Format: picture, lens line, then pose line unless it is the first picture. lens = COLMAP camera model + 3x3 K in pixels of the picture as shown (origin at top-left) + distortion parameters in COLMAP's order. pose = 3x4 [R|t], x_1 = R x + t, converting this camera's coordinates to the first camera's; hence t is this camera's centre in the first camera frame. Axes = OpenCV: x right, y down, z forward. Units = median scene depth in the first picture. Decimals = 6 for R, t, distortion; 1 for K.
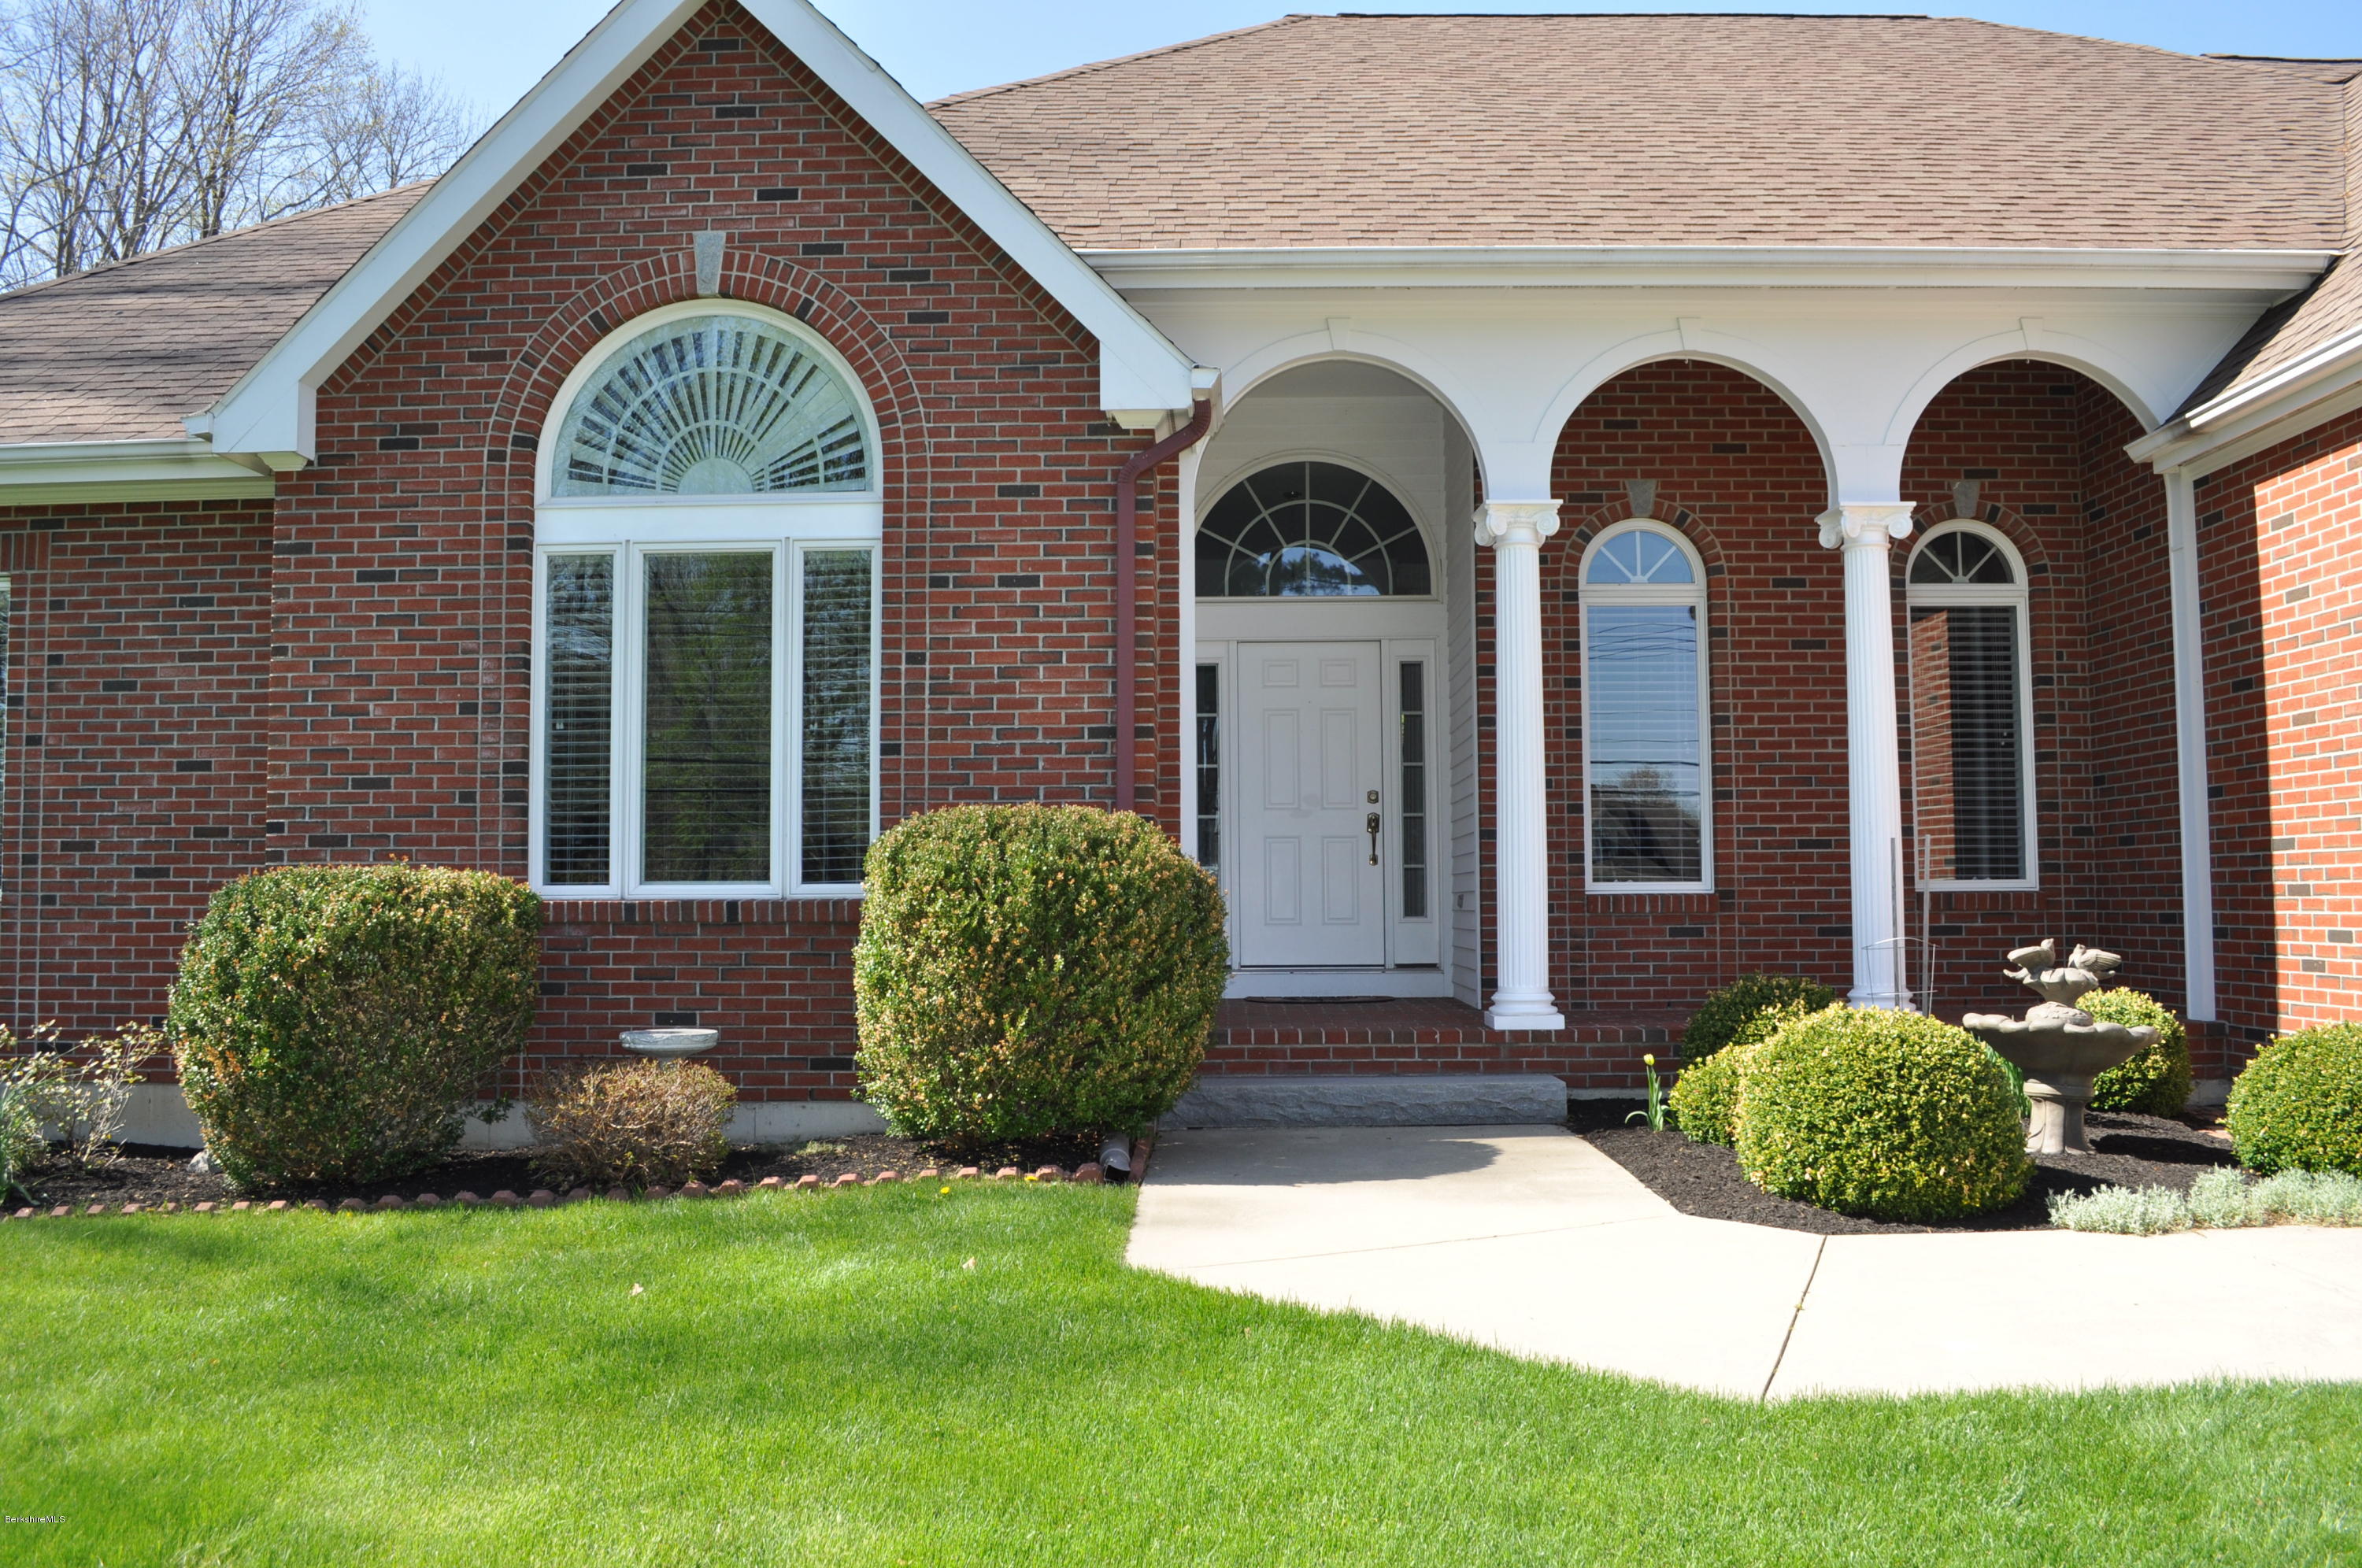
lens RADIAL K [[1849.6, 0, 1181.0], [0, 1849.6, 784.0], [0, 0, 1]] dist [-0.071830, 0.001247]
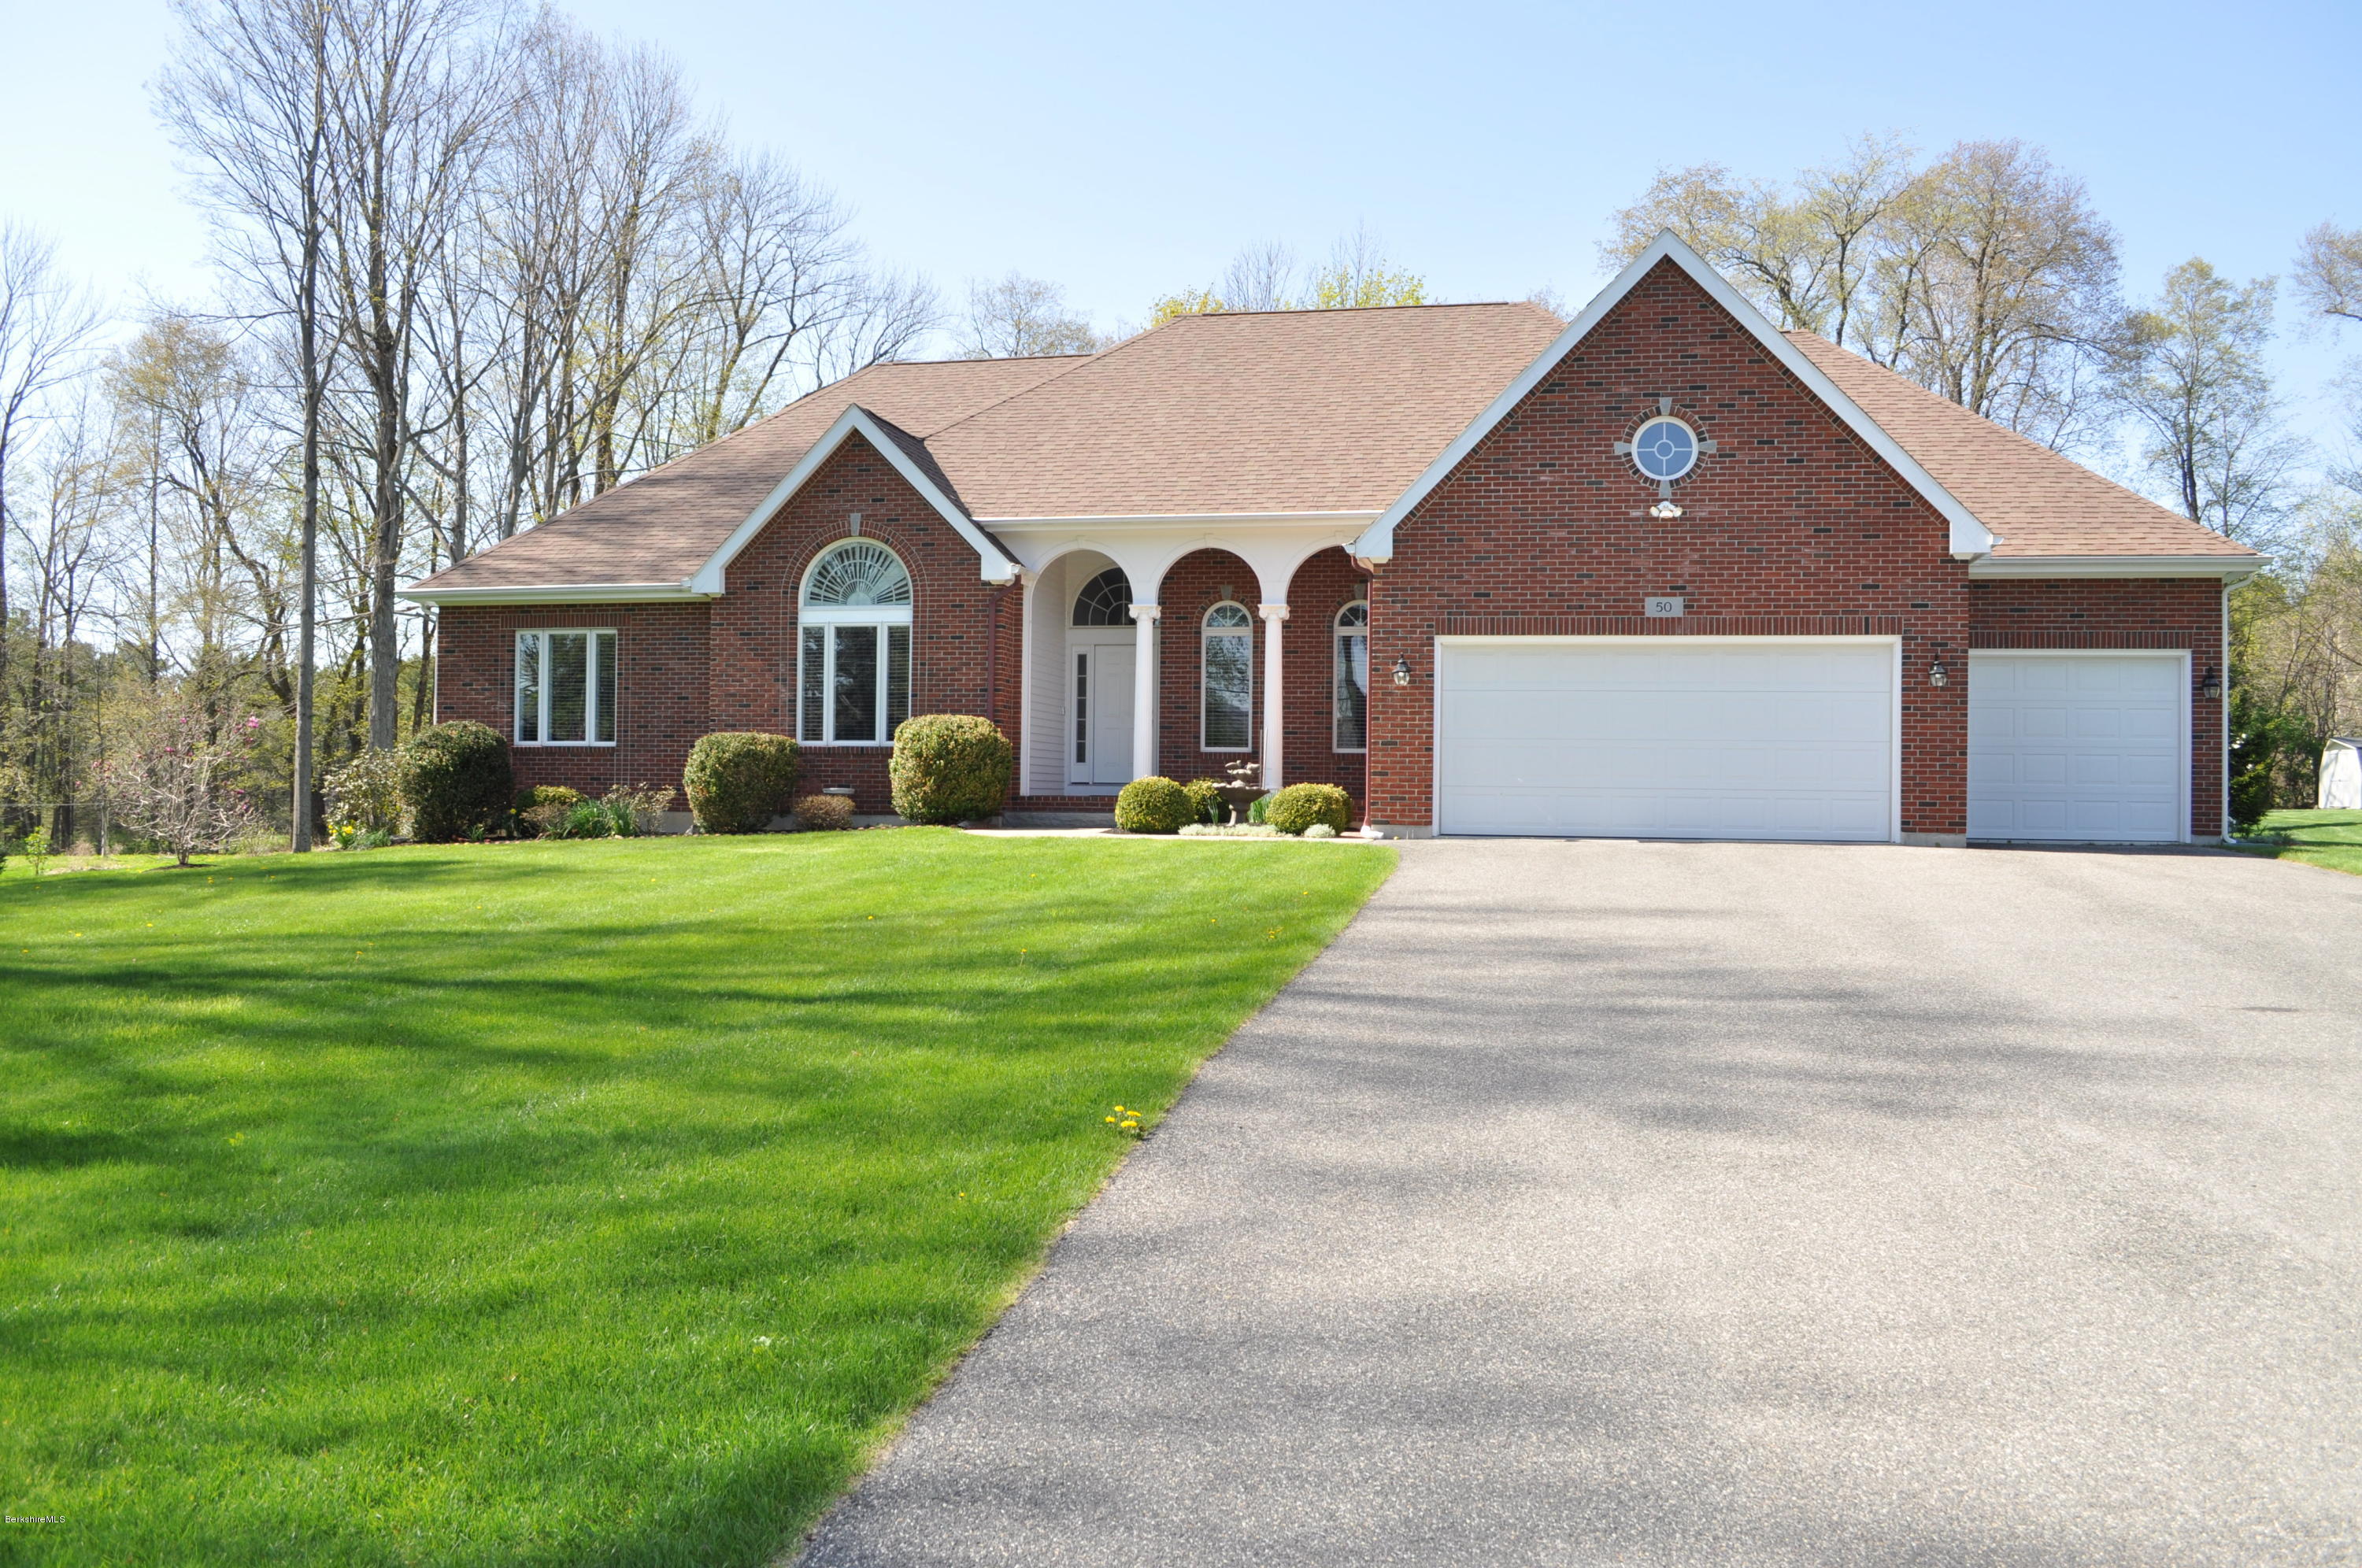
lens RADIAL K [[1849.6, 0, 1181.0], [0, 1849.6, 784.0], [0, 0, 1]] dist [-0.071830, 0.001247]
pose [[0.983843, 0.016116, -0.178308, 0.769718], [-0.006659, 0.998545, 0.053507, -0.037299], [0.178911, -0.051455, 0.982519, -1.775835]]
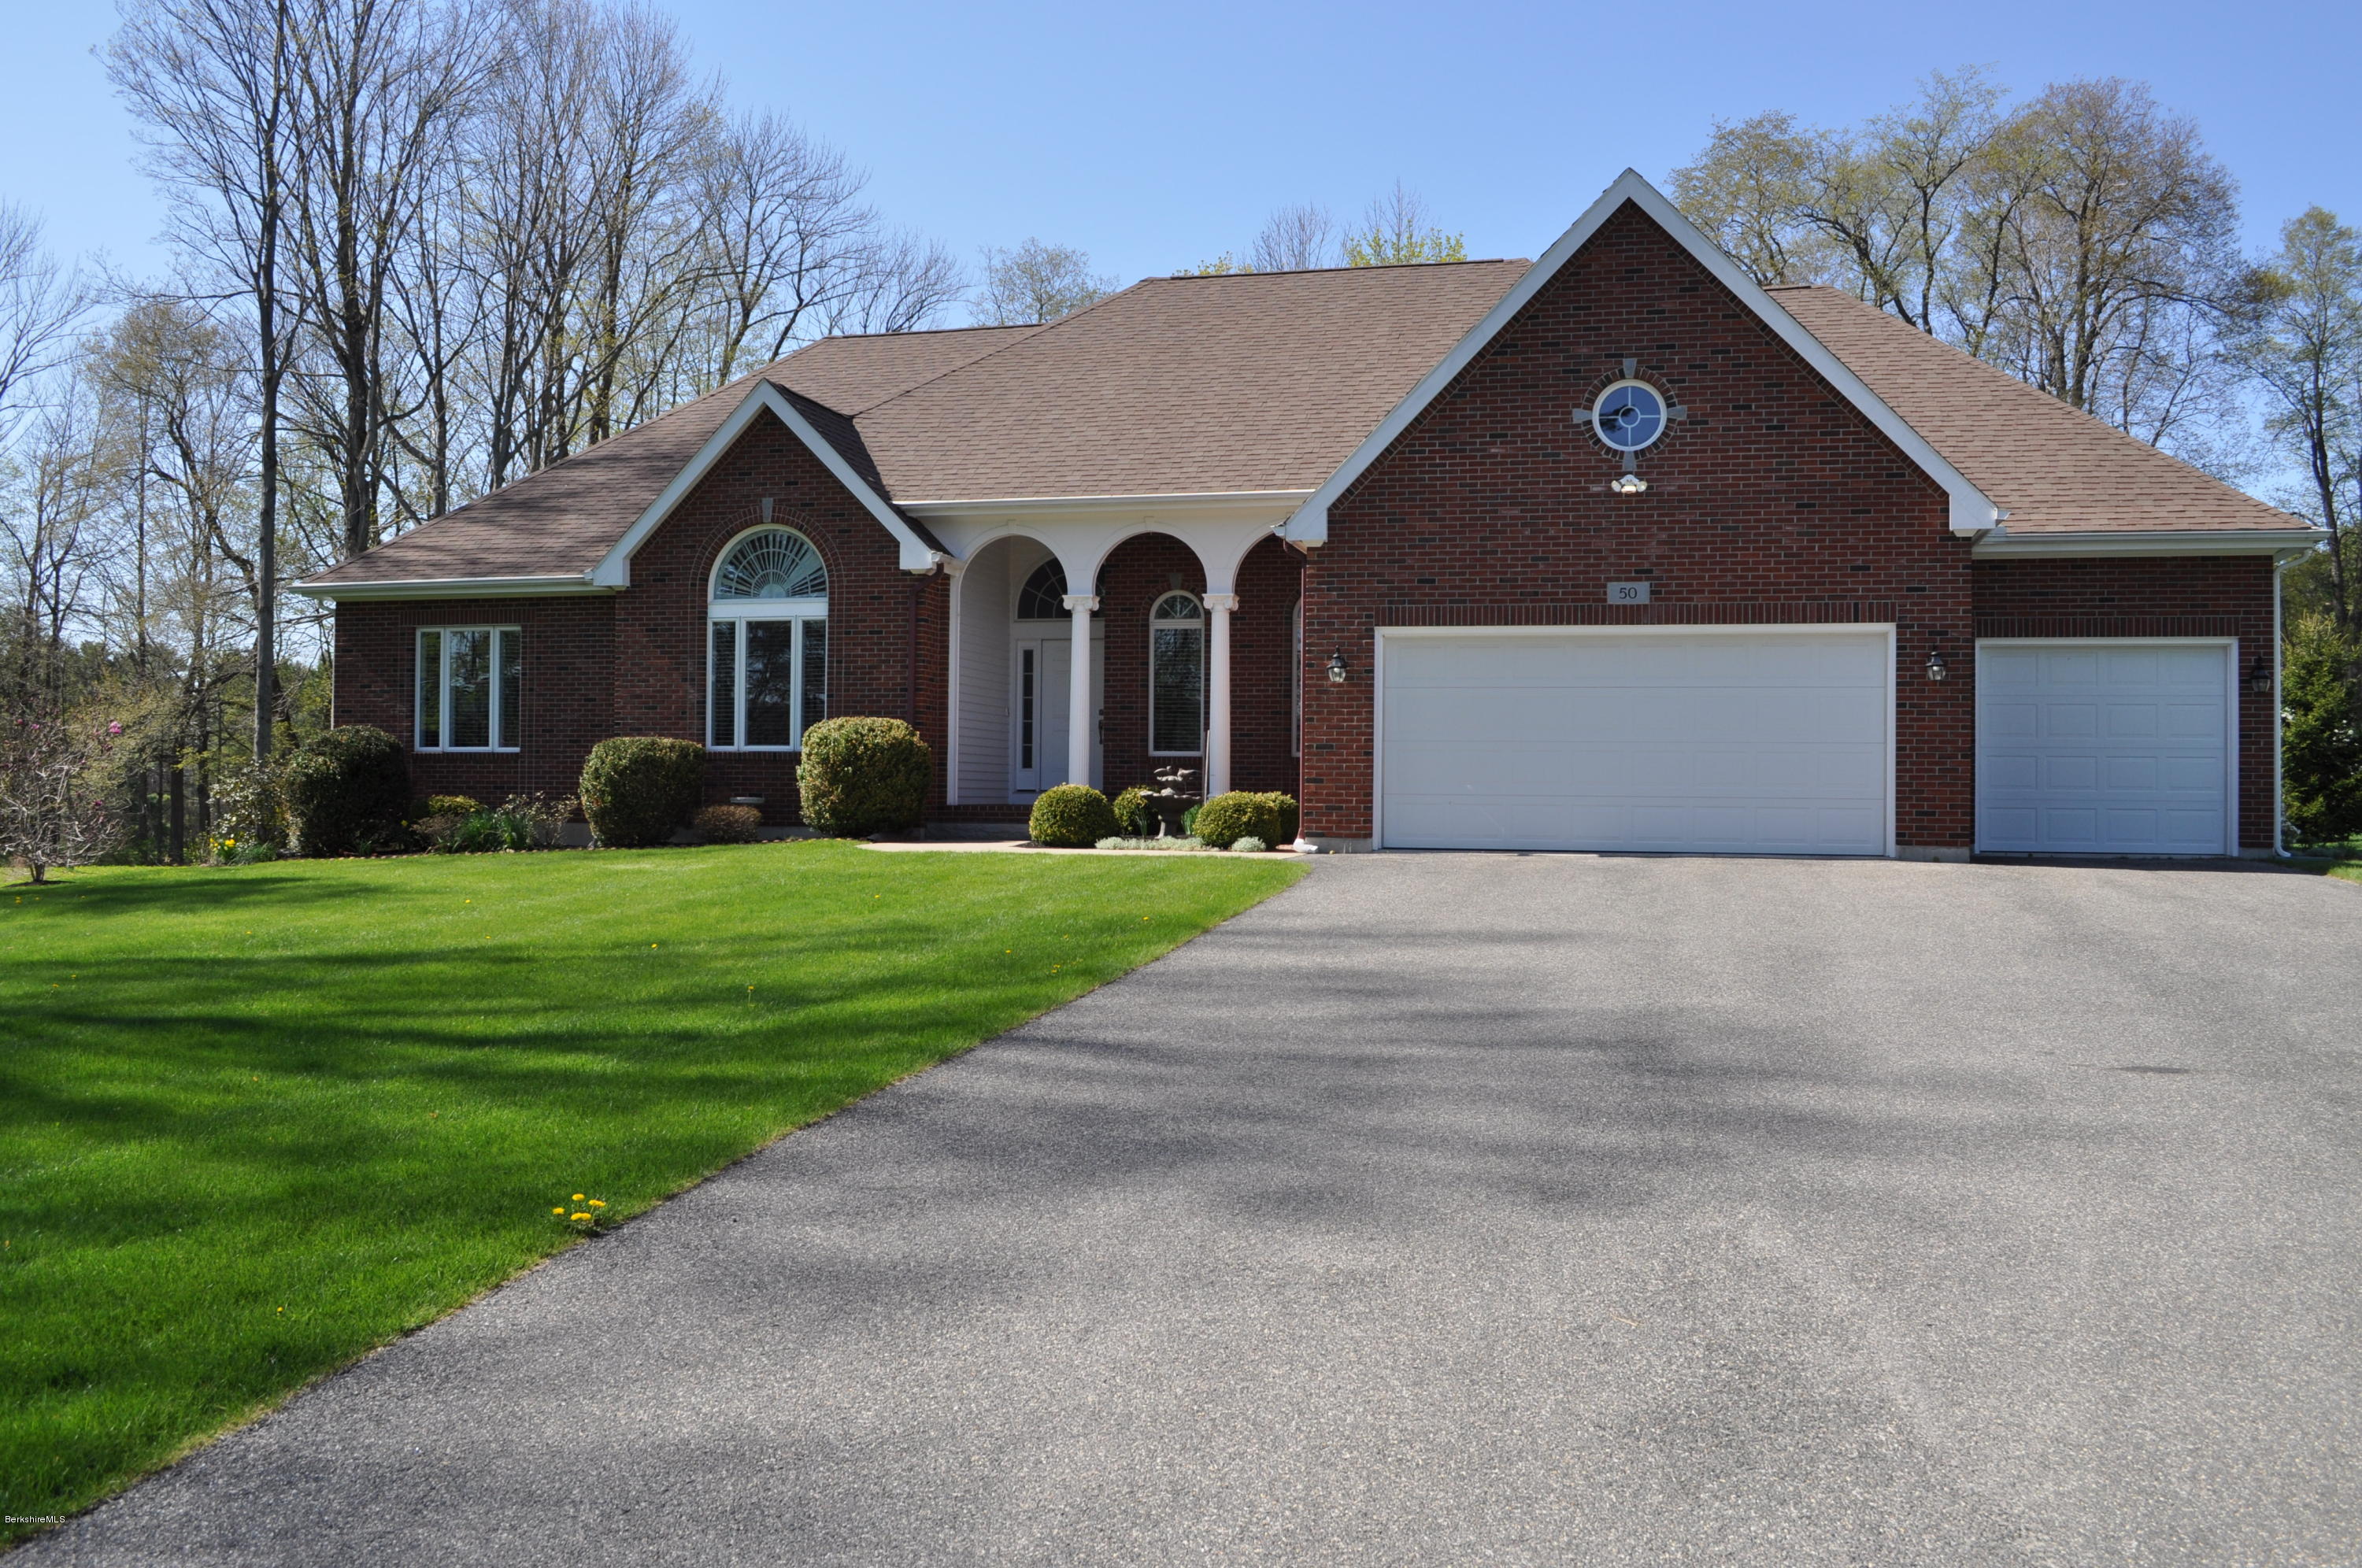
lens RADIAL K [[1973.0, 0, 1181.0], [0, 1973.0, 784.0], [0, 0, 1]] dist [-0.068546, 0.009217]
pose [[0.975823, 0.013164, -0.218167, 0.948835], [-0.002070, 0.998696, 0.051005, -0.037125], [0.218554, -0.049320, 0.974578, -1.650907]]
